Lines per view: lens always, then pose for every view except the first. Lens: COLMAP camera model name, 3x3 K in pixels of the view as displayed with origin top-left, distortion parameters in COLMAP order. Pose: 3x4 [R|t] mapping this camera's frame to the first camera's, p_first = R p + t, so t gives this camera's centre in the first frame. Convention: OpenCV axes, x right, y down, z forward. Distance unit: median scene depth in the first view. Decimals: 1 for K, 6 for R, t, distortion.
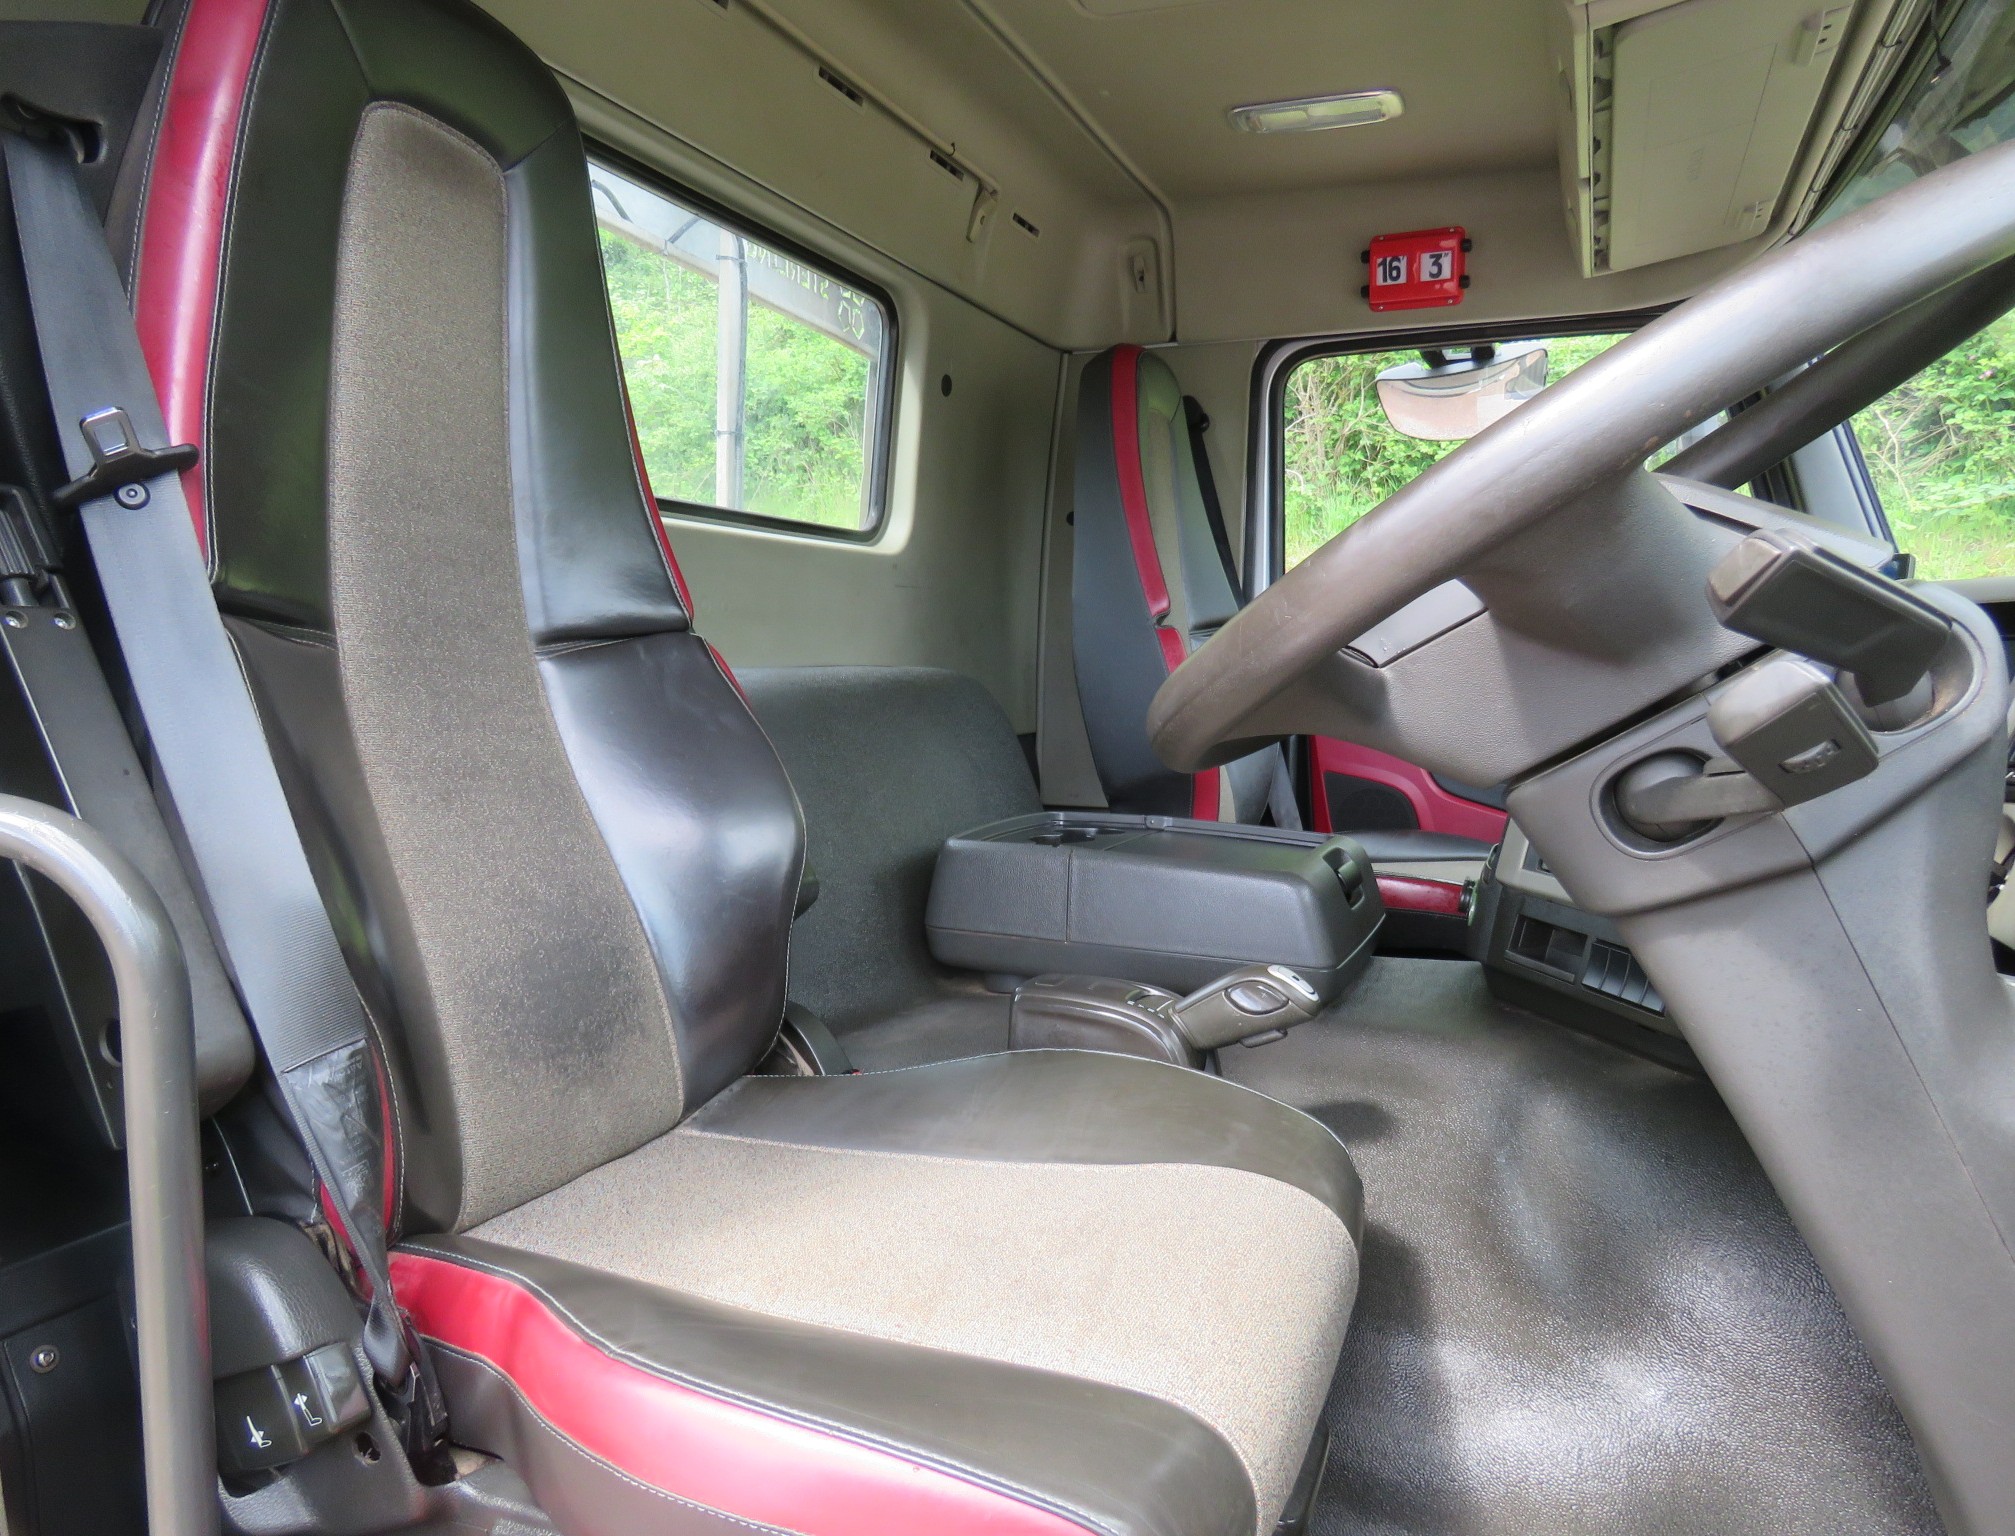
lens RADIAL K [[1282.1, 0, 1008.1], [0, 1282.1, 766.4], [0, 0, 1]] dist [-0.001610, 0.003739]
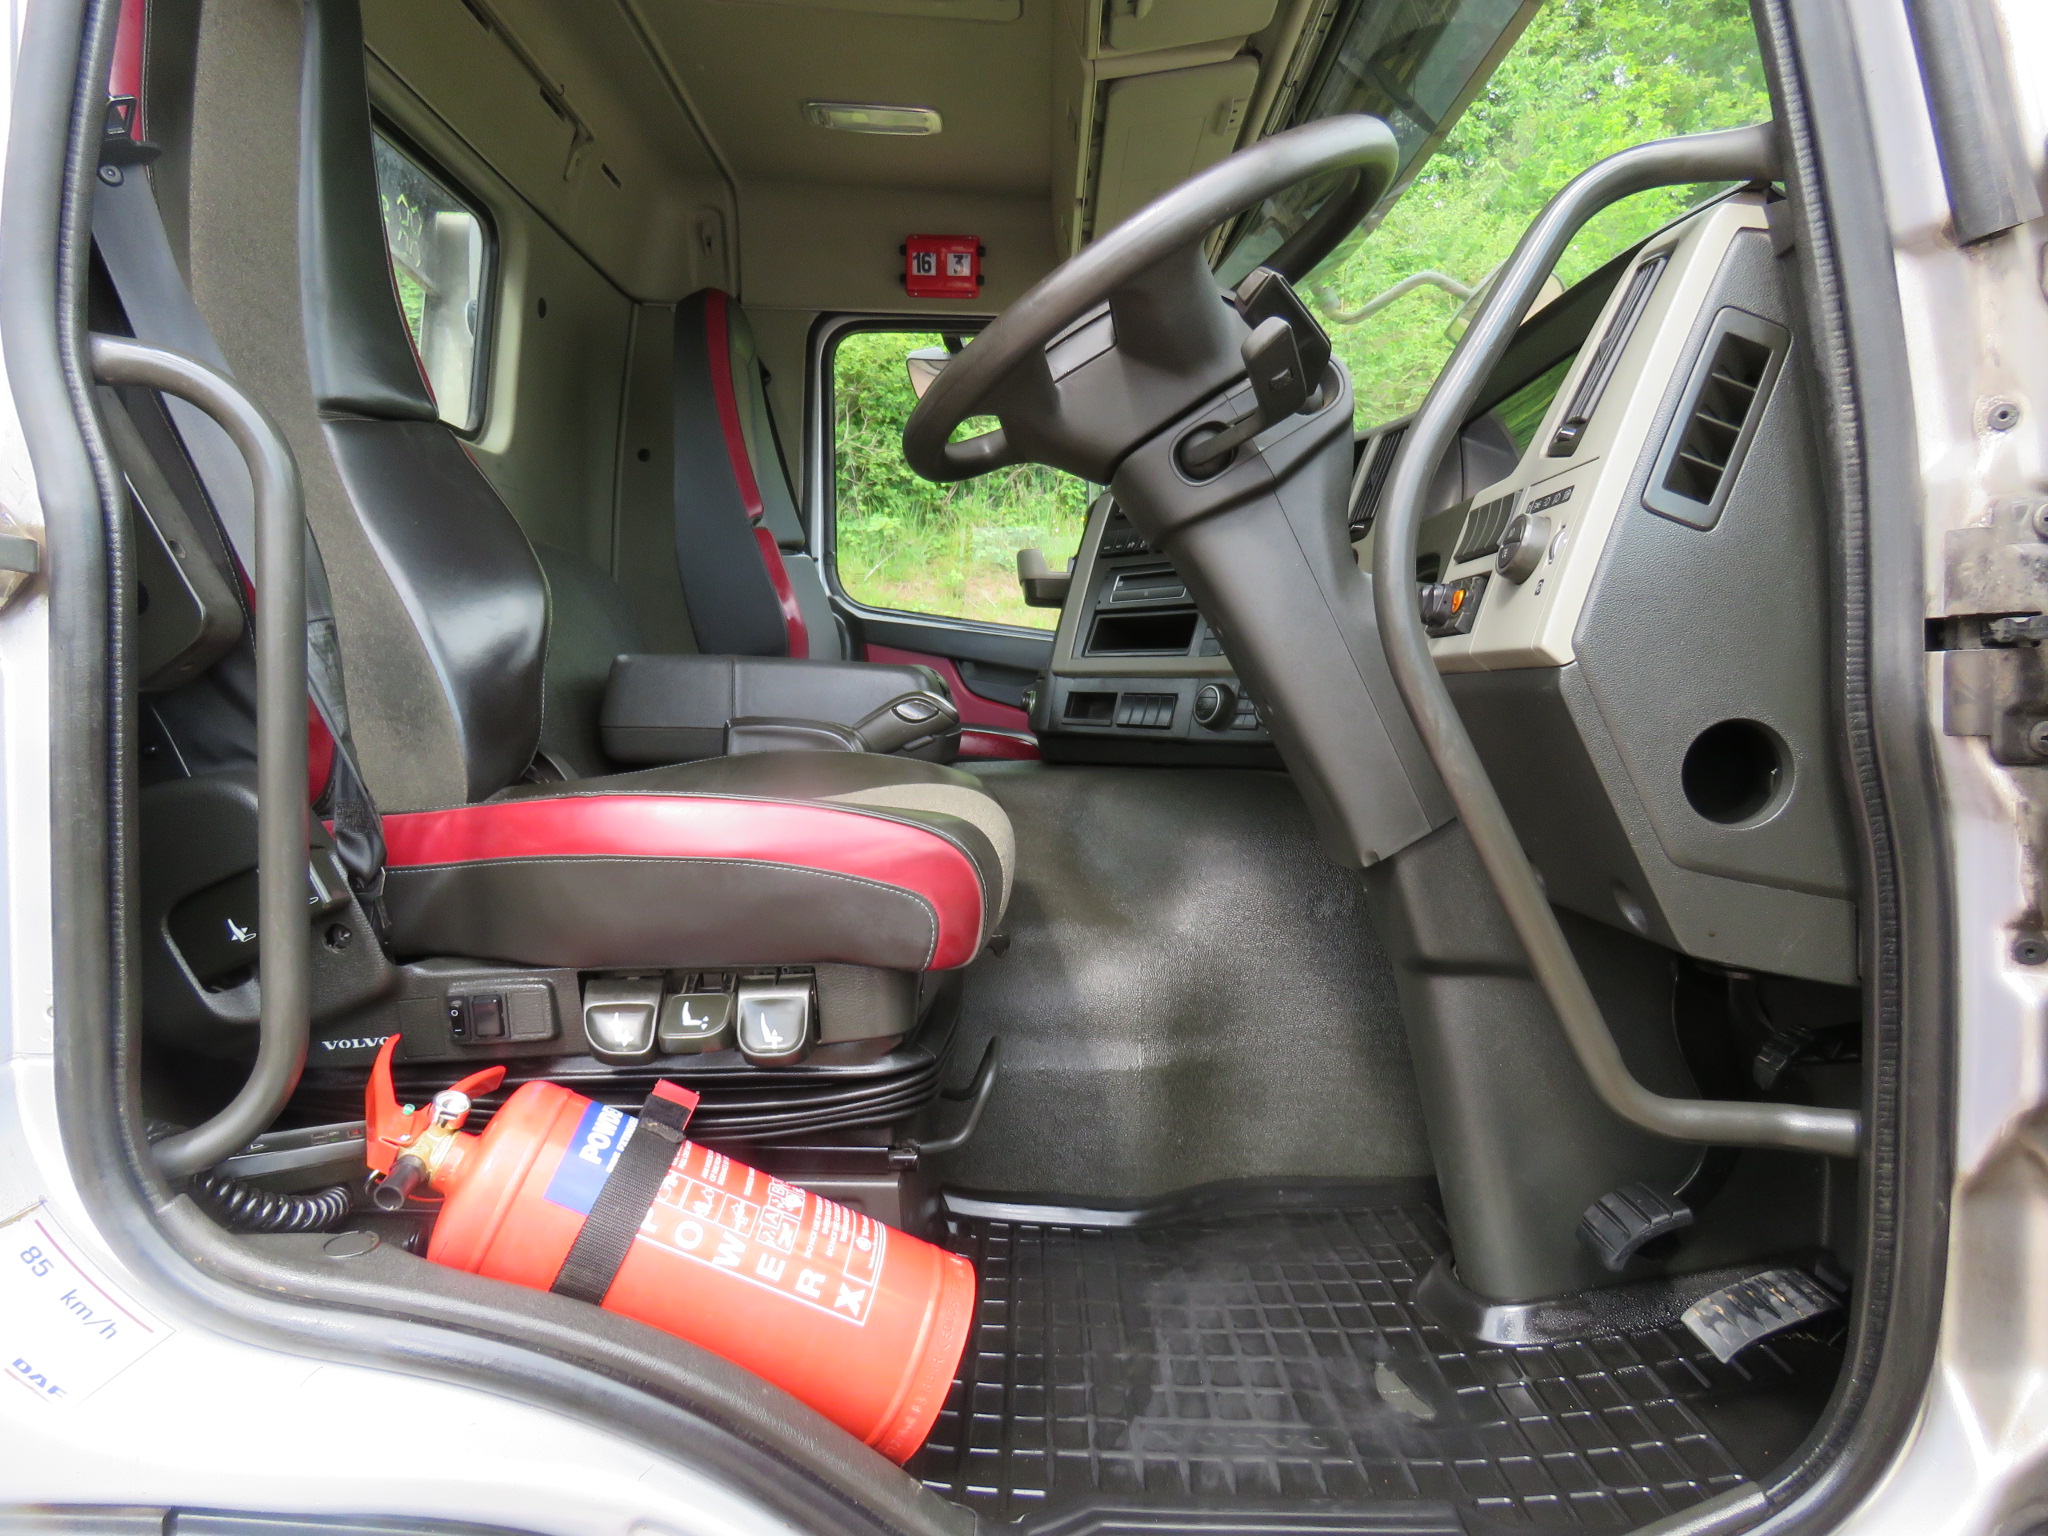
lens RADIAL K [[1276.8, 0, 1024.4], [0, 1276.8, 769.0], [0, 0, 1]] dist [-0.007696, 0.001546]
pose [[0.913791, -0.016575, 0.405846, -0.125755], [0.026862, 0.999446, -0.019663, 0.132482], [-0.405295, 0.028870, 0.913730, -0.147884]]
